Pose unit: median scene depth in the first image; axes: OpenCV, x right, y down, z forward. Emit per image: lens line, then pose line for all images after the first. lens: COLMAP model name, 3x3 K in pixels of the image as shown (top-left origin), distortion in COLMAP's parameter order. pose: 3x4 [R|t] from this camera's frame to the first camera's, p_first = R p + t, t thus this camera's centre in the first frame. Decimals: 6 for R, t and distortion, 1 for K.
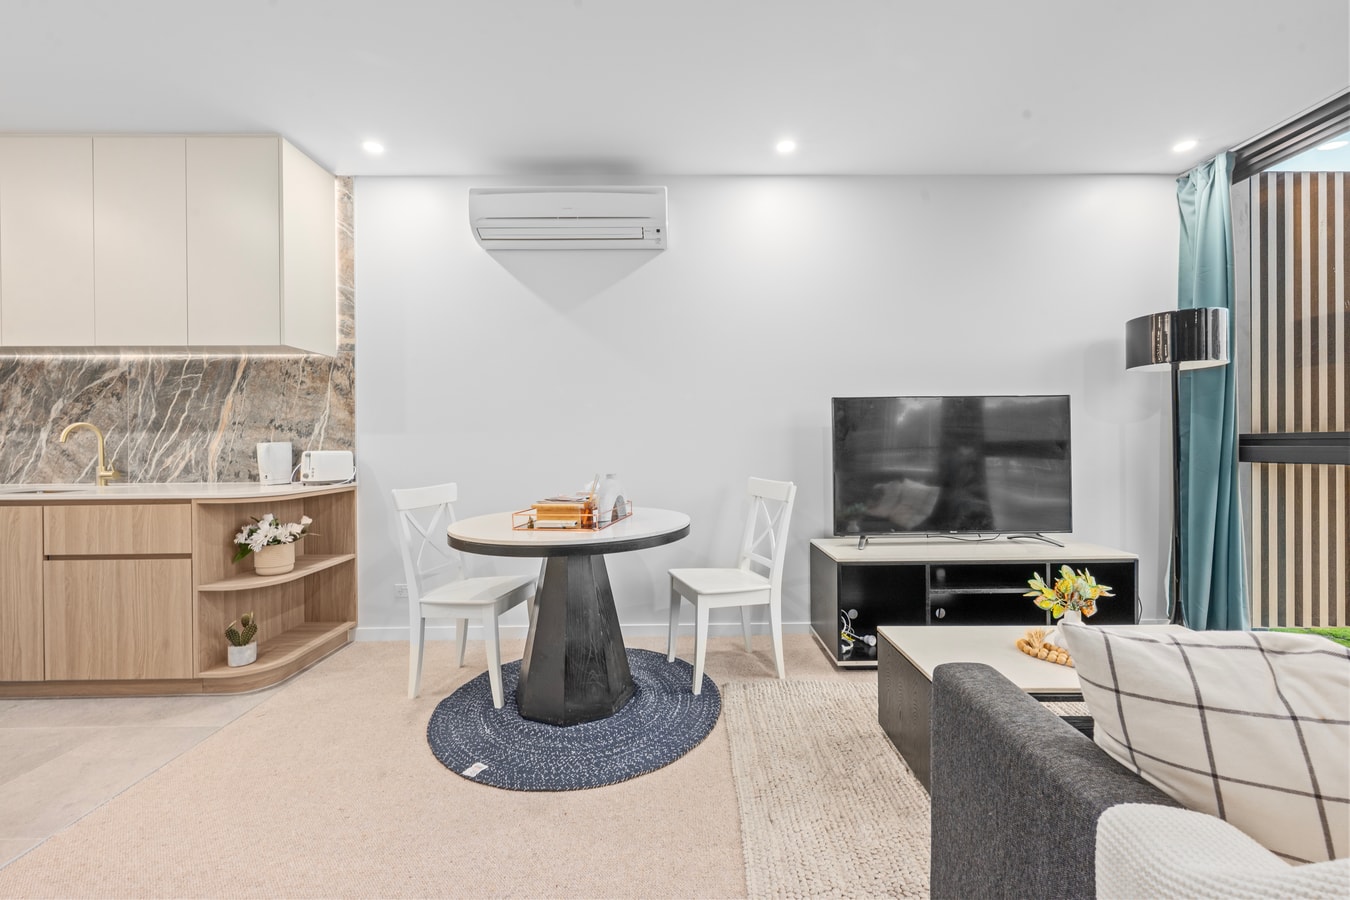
lens RADIAL K [[531.9, 0, 677.4], [0, 531.9, 447.1], [0, 0, 1]] dist [-0.001698, 0.000518]
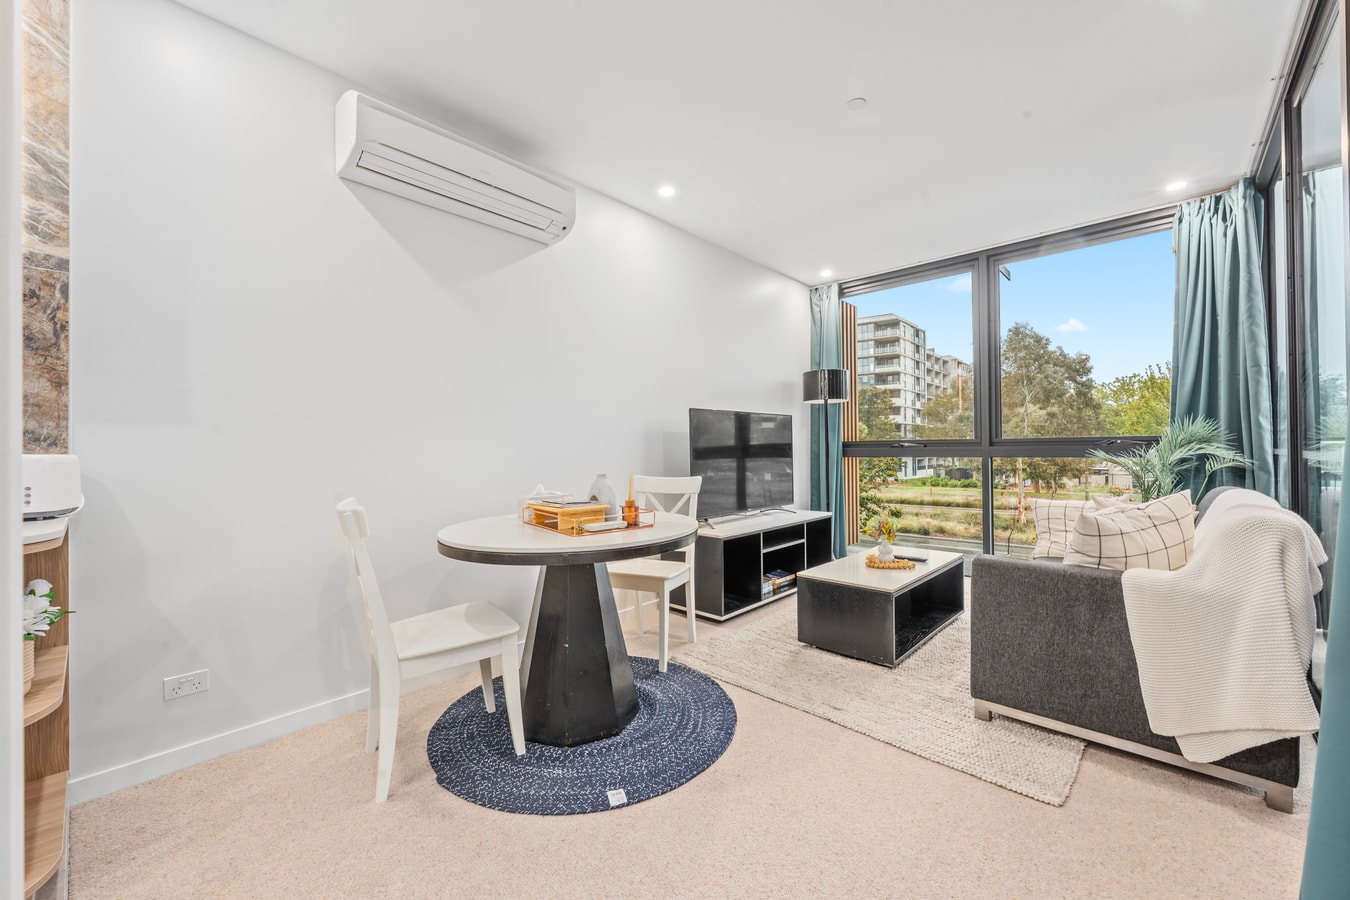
lens RADIAL K [[531.9, 0, 676.7], [0, 531.9, 447.5], [0, 0, 1]] dist [-0.001698, 0.000518]
pose [[0.682463, 0.002773, 0.730915, -0.582841], [0.008833, 0.999888, -0.012041, 0.011810], [-0.730867, 0.014674, 0.682362, 0.175348]]
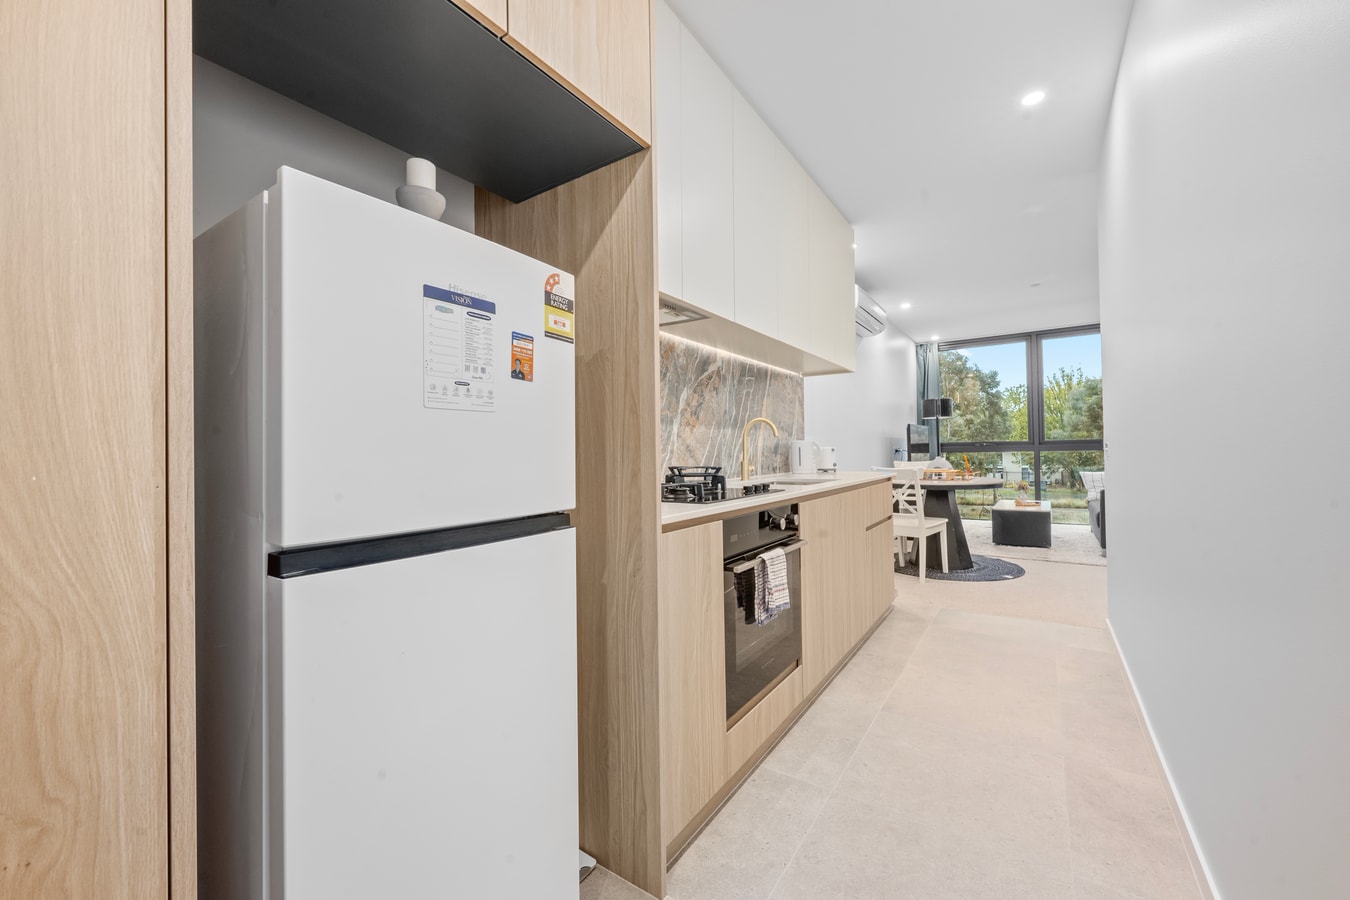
lens RADIAL K [[531.9, 0, 678.9], [0, 531.9, 446.2], [0, 0, 1]] dist [-0.001698, 0.000518]
pose [[0.567621, 0.006988, 0.823260, -1.903272], [0.018187, 0.999614, -0.021024, 0.025619], [-0.823089, 0.026907, 0.567274, 0.505266]]
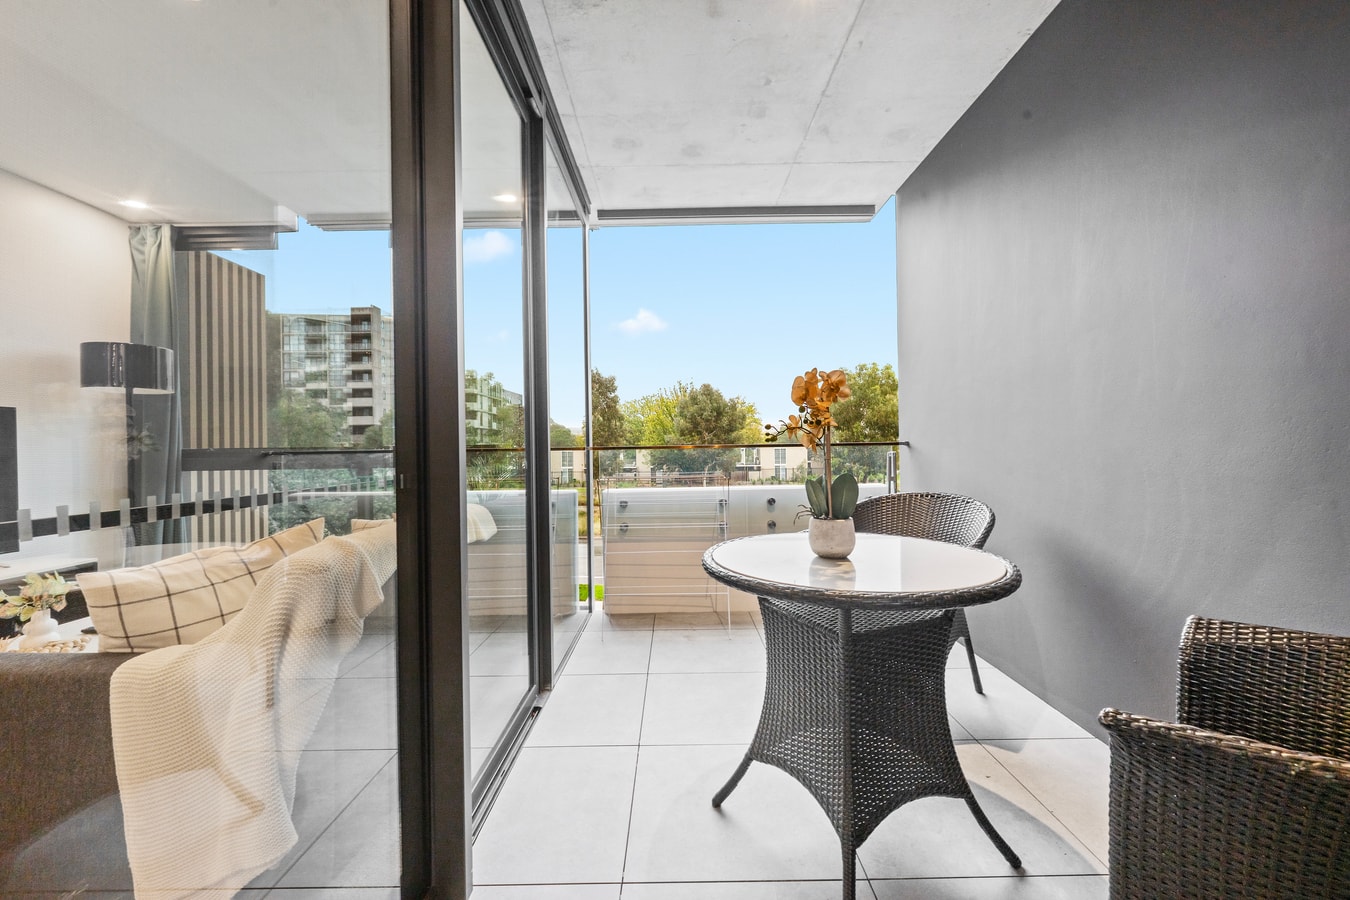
lens RADIAL K [[531.9, 0, 678.3], [0, 531.9, 444.0], [0, 0, 1]] dist [-0.001698, 0.000518]
pose [[0.002405, 0.015102, 0.999883, -0.194403], [0.020446, 0.999676, -0.015148, 0.005363], [-0.999788, 0.020480, 0.002096, -0.176733]]
